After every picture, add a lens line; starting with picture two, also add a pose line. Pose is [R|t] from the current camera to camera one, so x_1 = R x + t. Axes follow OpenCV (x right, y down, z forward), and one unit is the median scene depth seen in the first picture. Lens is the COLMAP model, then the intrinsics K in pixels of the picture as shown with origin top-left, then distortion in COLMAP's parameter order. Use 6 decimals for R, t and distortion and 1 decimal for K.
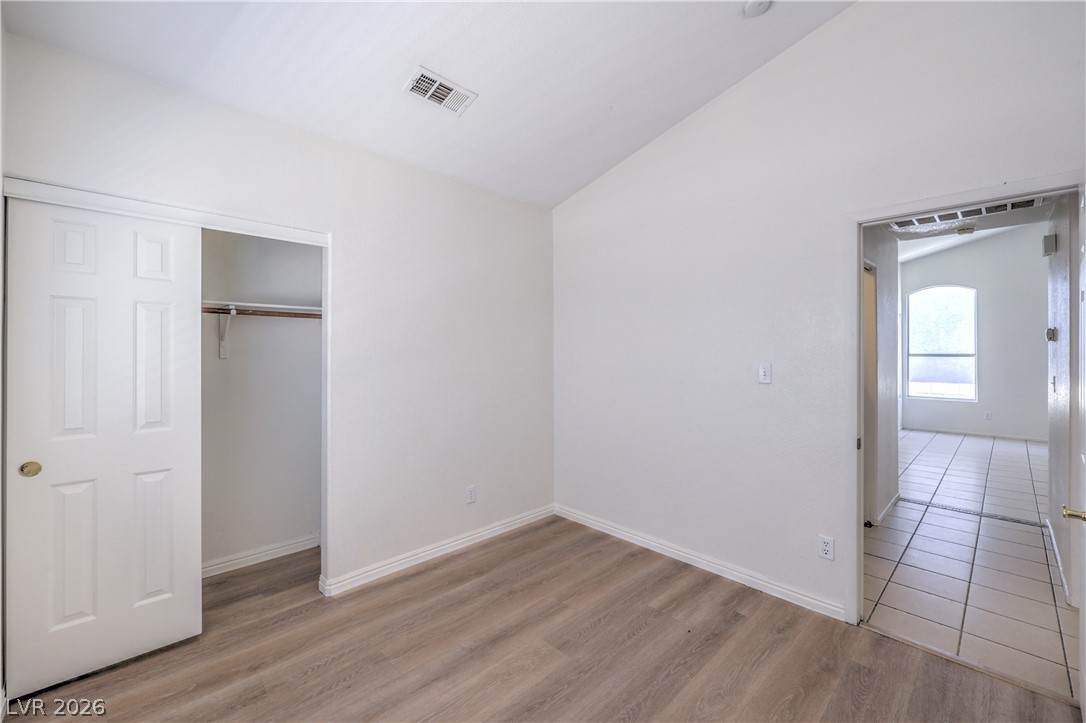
lens RADIAL K [[438.9, 0, 542.9], [0, 438.9, 341.3], [0, 0, 1]] dist [0.001077, 0.000200]
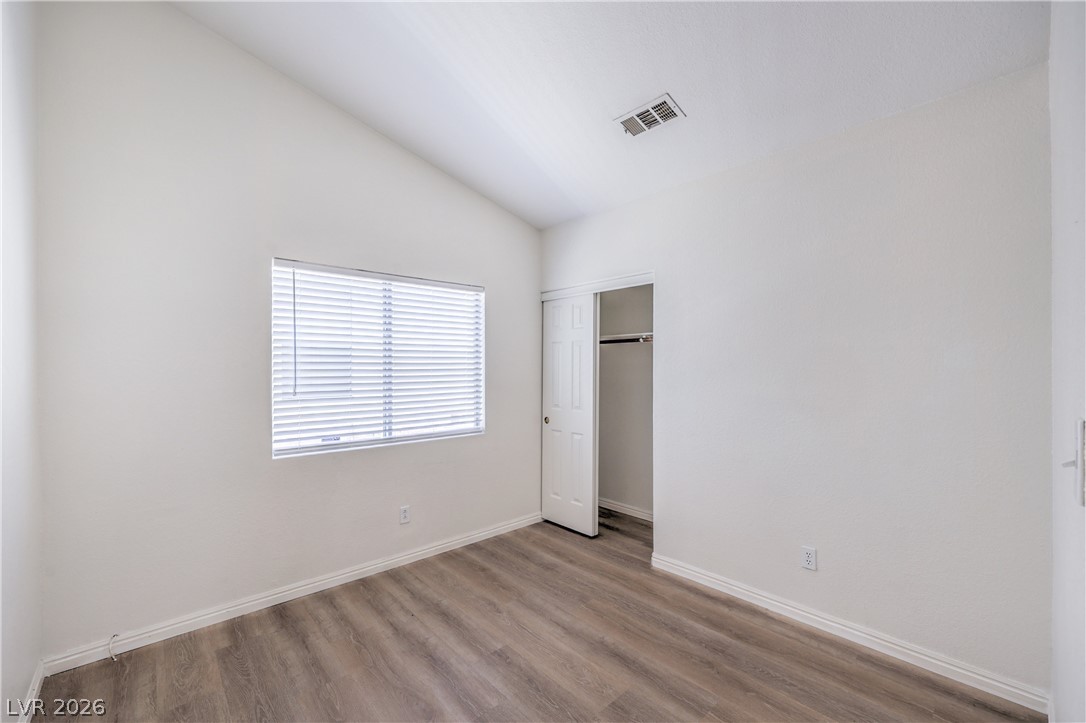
lens RADIAL K [[435.5, 0, 544.4], [0, 435.5, 356.8], [0, 0, 1]] dist [-0.003137, -0.000233]
pose [[-0.015322, -0.026008, -0.999544, 0.781114], [0.025366, 0.999330, -0.026392, 0.018416], [0.999561, -0.025758, -0.014652, 0.748970]]
